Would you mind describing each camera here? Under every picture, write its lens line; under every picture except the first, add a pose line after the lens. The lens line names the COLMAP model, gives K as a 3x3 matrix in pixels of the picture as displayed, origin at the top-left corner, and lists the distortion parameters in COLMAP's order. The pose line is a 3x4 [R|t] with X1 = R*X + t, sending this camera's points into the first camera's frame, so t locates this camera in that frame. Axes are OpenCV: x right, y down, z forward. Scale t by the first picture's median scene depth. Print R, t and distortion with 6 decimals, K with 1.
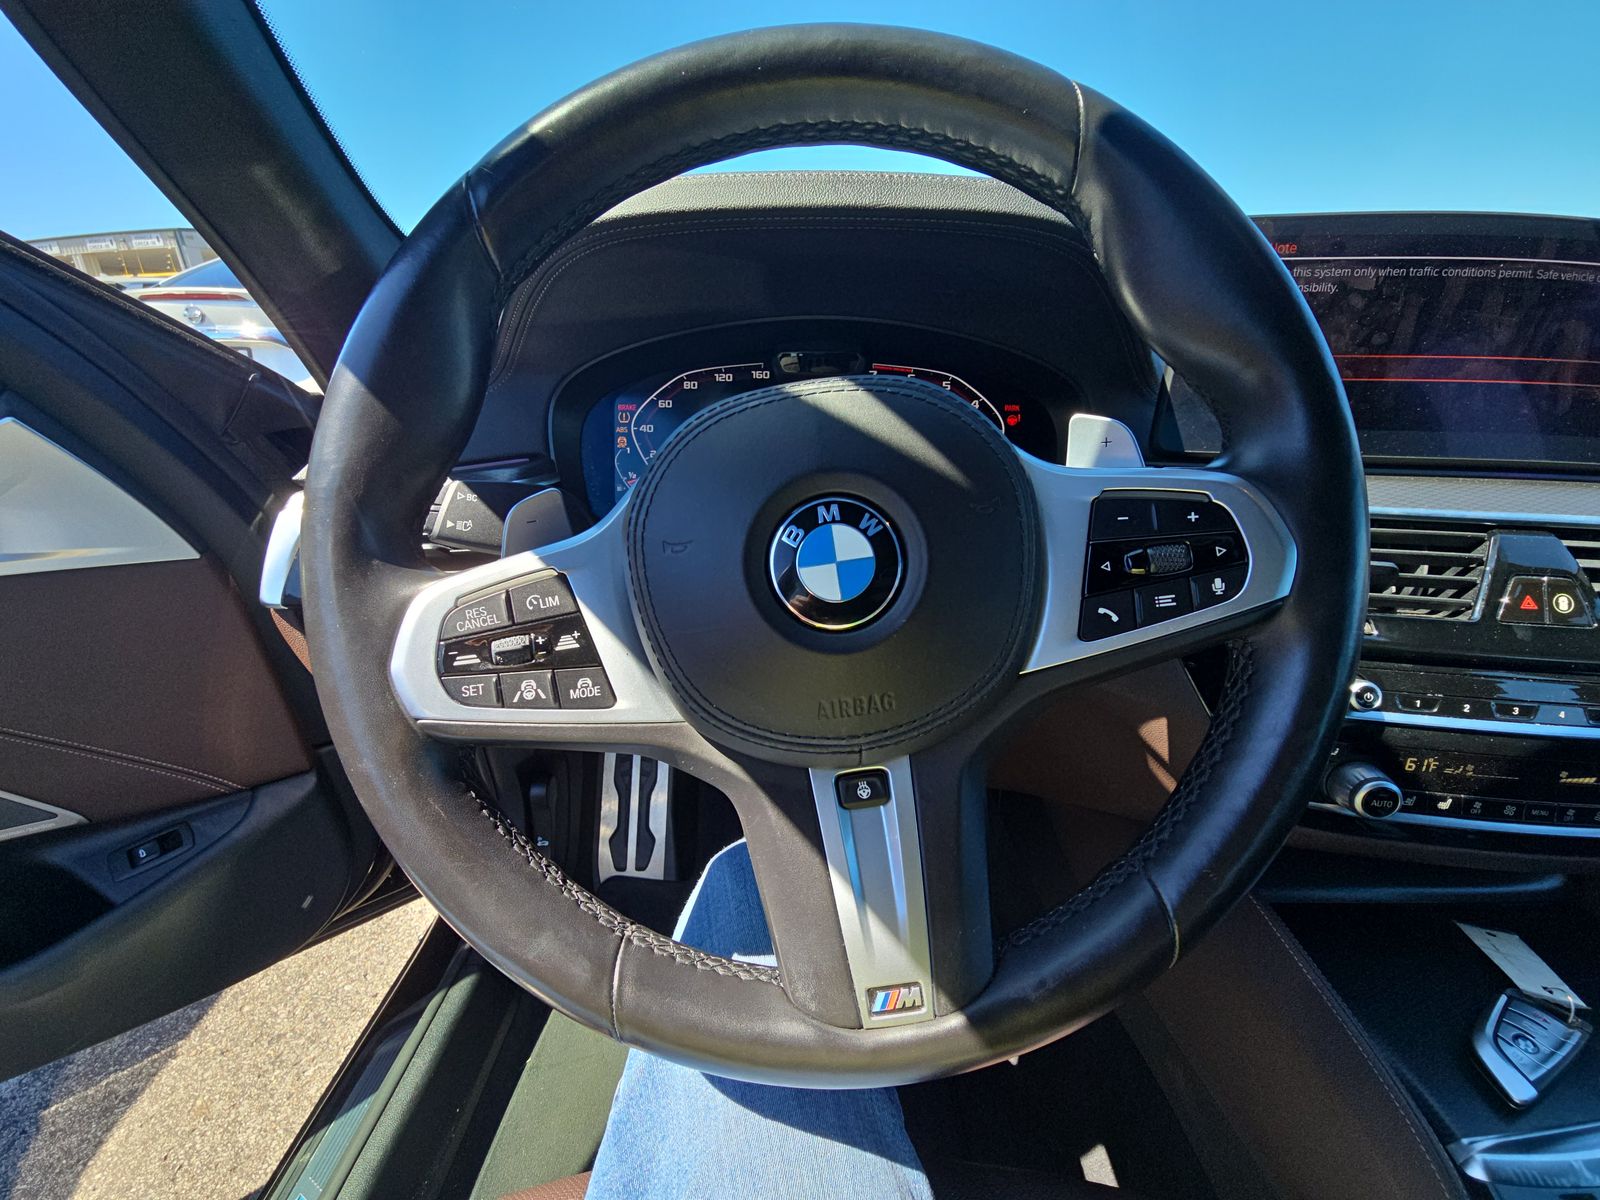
lens RADIAL K [[683.8, 0, 800.0], [0, 683.8, 600.0], [0, 0, 1]] dist [-0.002744, -0.000337]
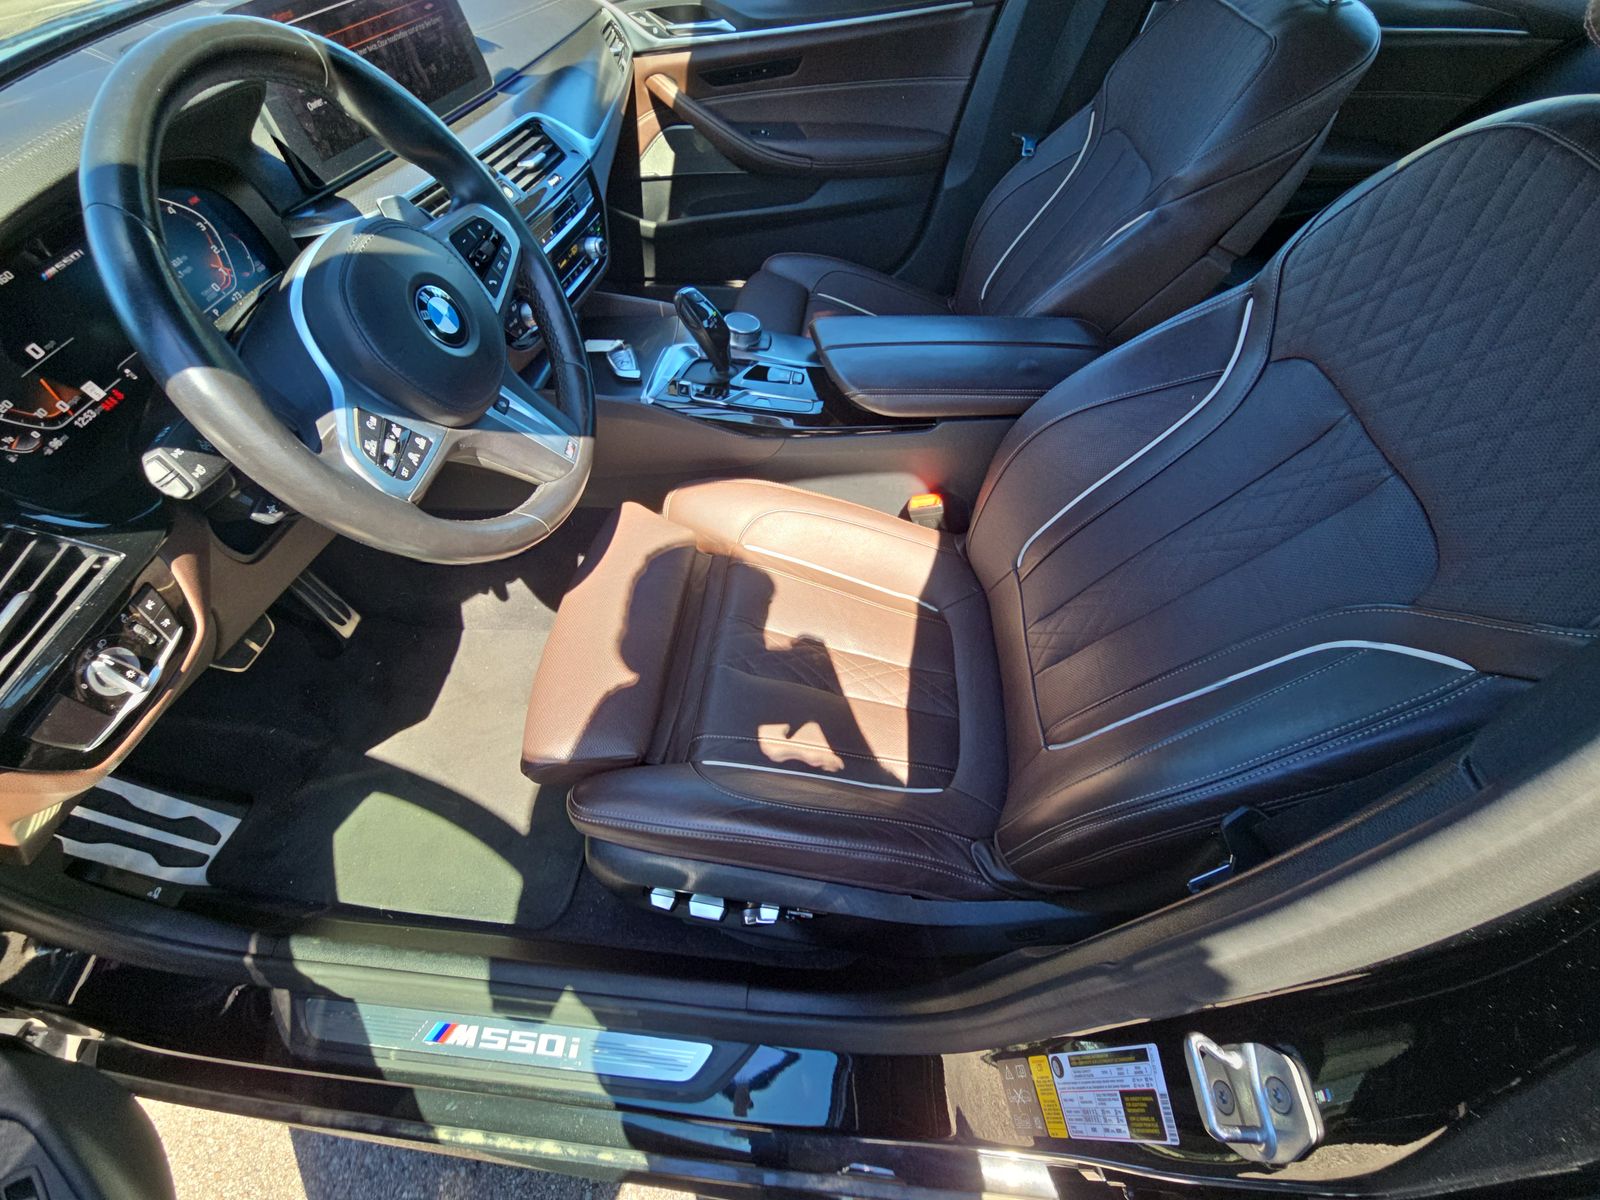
lens RADIAL K [[653.1, 0, 800.0], [0, 653.1, 600.0], [0, 0, 1]] dist [-0.005603, 0.000203]
pose [[0.105392, -0.789703, 0.604368, -1.105573], [0.403805, 0.589377, 0.699698, -0.314313], [-0.908754, 0.170305, 0.381002, -0.444245]]
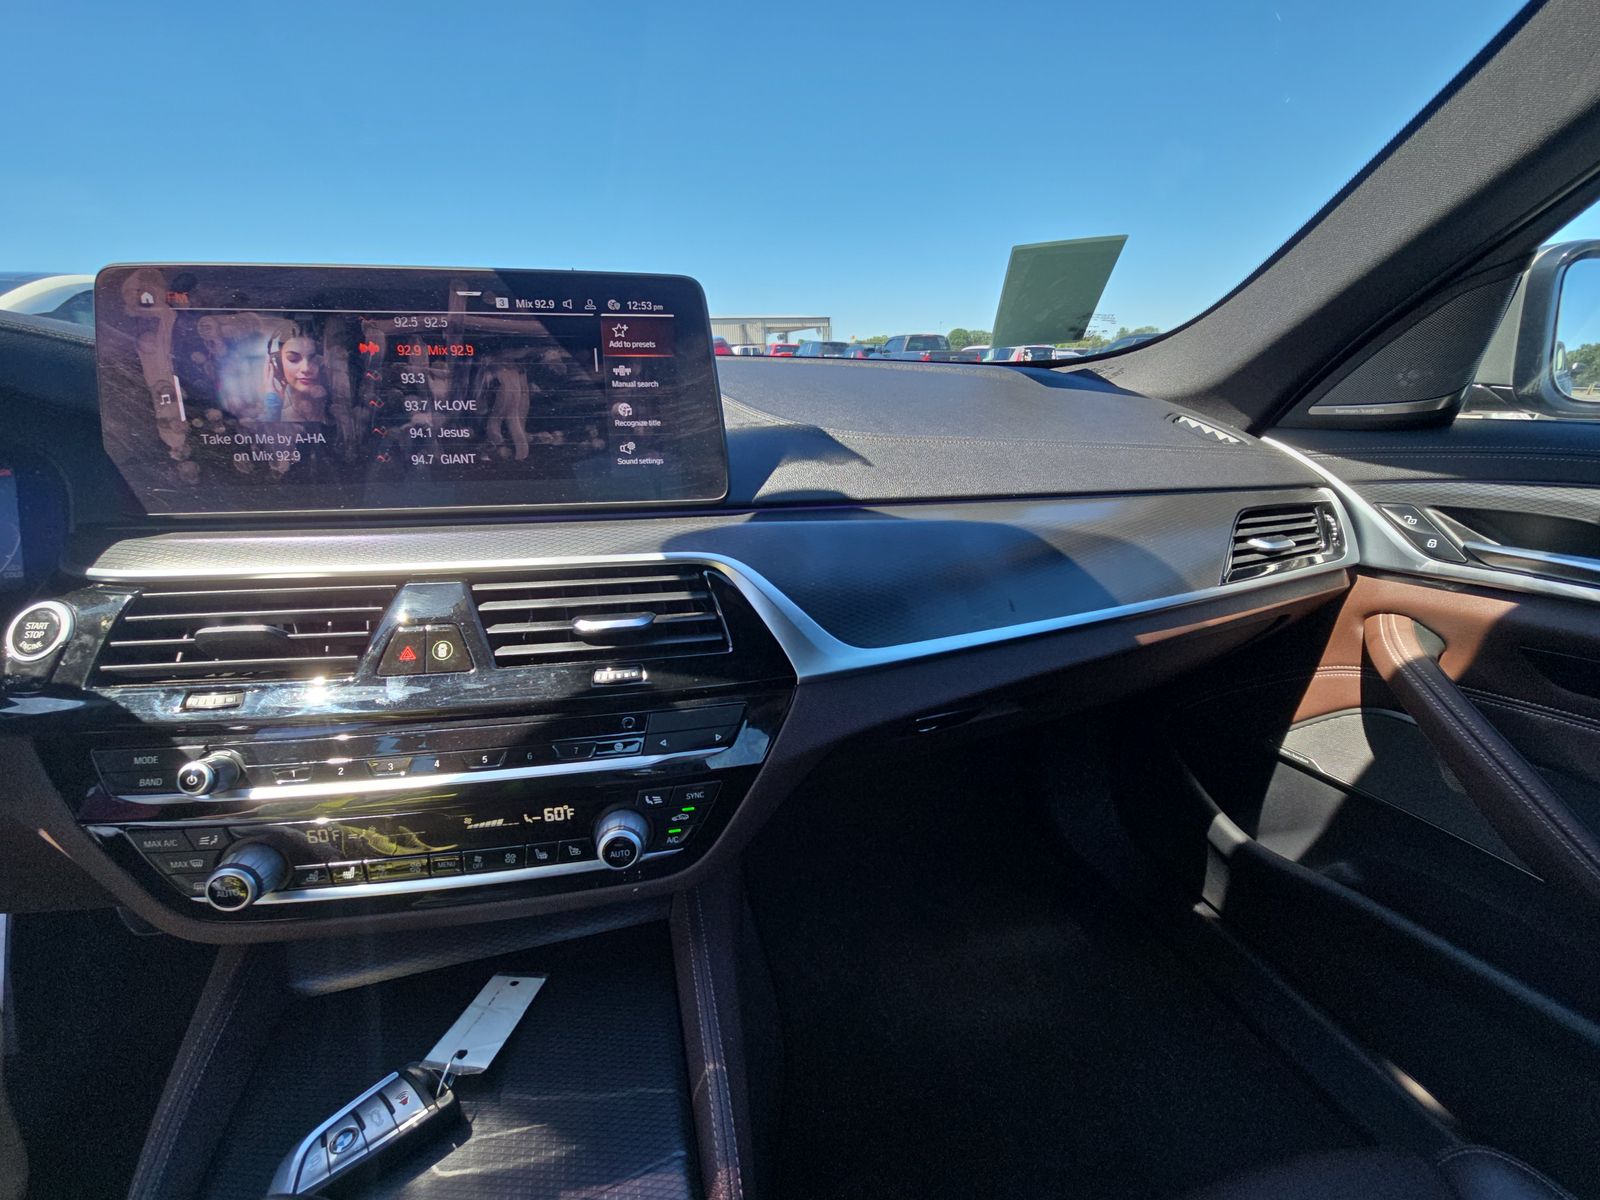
lens RADIAL K [[653.1, 0, 800.0], [0, 653.1, 600.0], [0, 0, 1]] dist [-0.005603, 0.000203]
pose [[0.962087, -0.093785, 0.256110, 1.372150], [0.113571, 0.991495, -0.063560, 0.055680], [-0.247970, 0.090237, 0.964556, -0.047963]]
